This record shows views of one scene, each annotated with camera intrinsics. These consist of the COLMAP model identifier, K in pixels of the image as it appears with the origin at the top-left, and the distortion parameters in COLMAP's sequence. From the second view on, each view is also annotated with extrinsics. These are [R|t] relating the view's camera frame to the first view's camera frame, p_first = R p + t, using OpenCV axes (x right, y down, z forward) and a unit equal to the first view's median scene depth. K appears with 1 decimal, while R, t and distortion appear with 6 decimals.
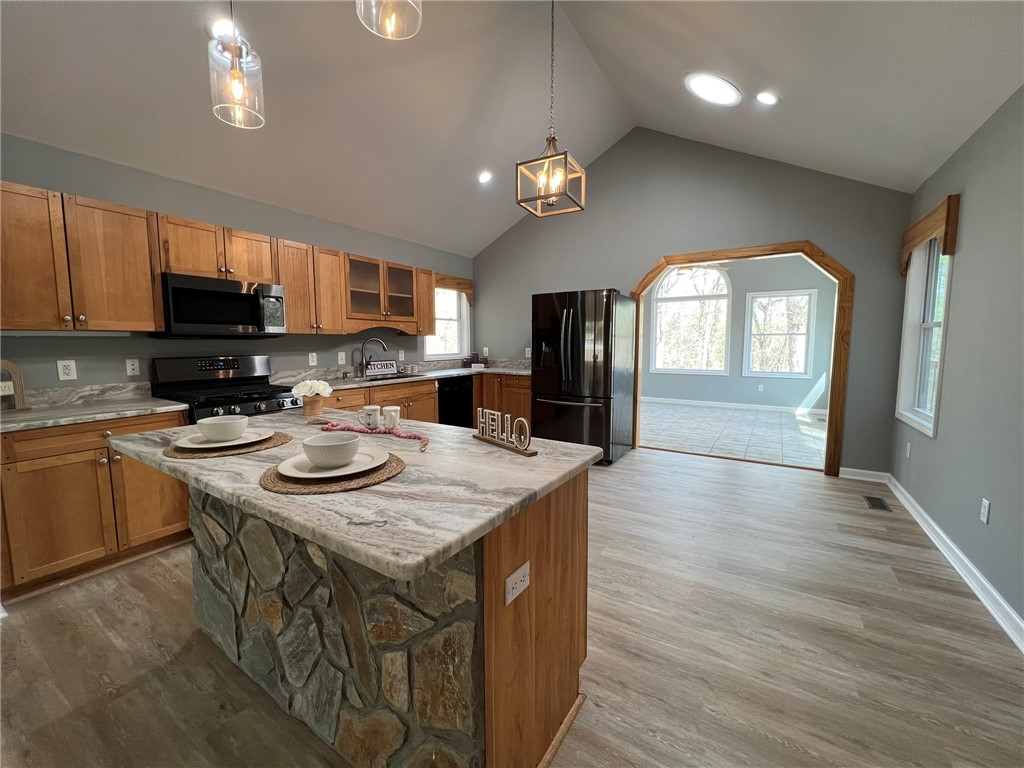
lens RADIAL K [[410.1, 0, 506.9], [0, 410.1, 379.4], [0, 0, 1]] dist [-0.000970, -0.000228]
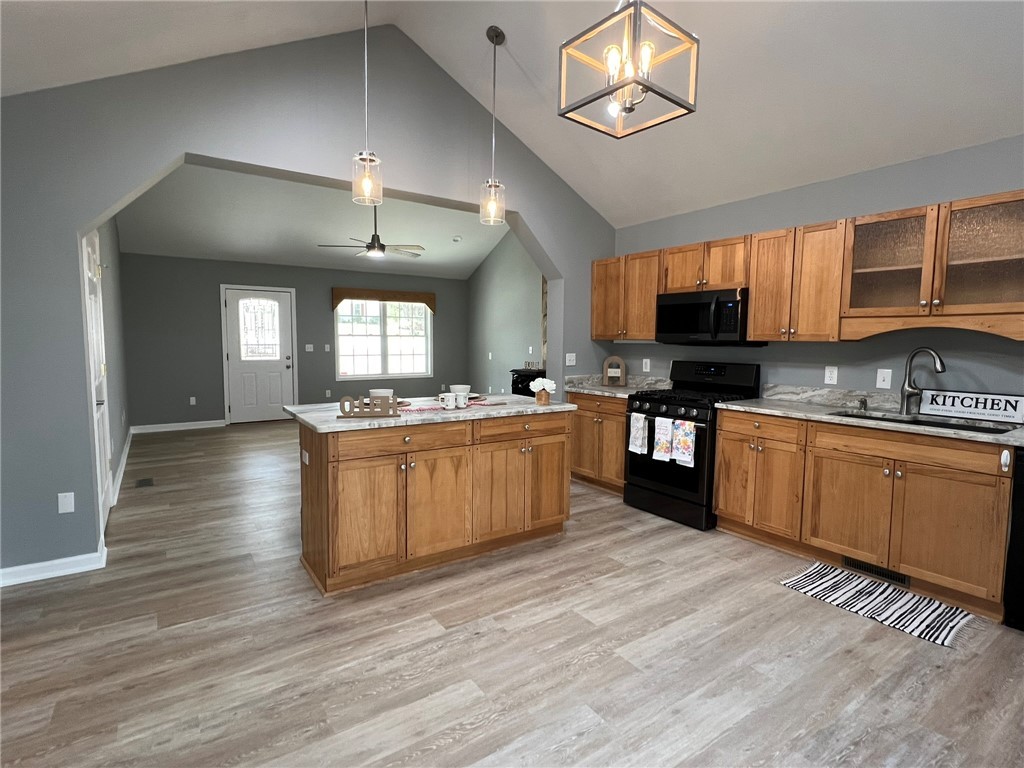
lens RADIAL K [[518.0, 0, 516.2], [0, 518.0, 386.6], [0, 0, 1]] dist [-0.007183, -0.000202]
pose [[-0.379127, 0.081608, -0.921739, 0.853402], [-0.094507, 0.987480, 0.126301, -0.135193], [0.920506, 0.134994, -0.366667, 1.206552]]
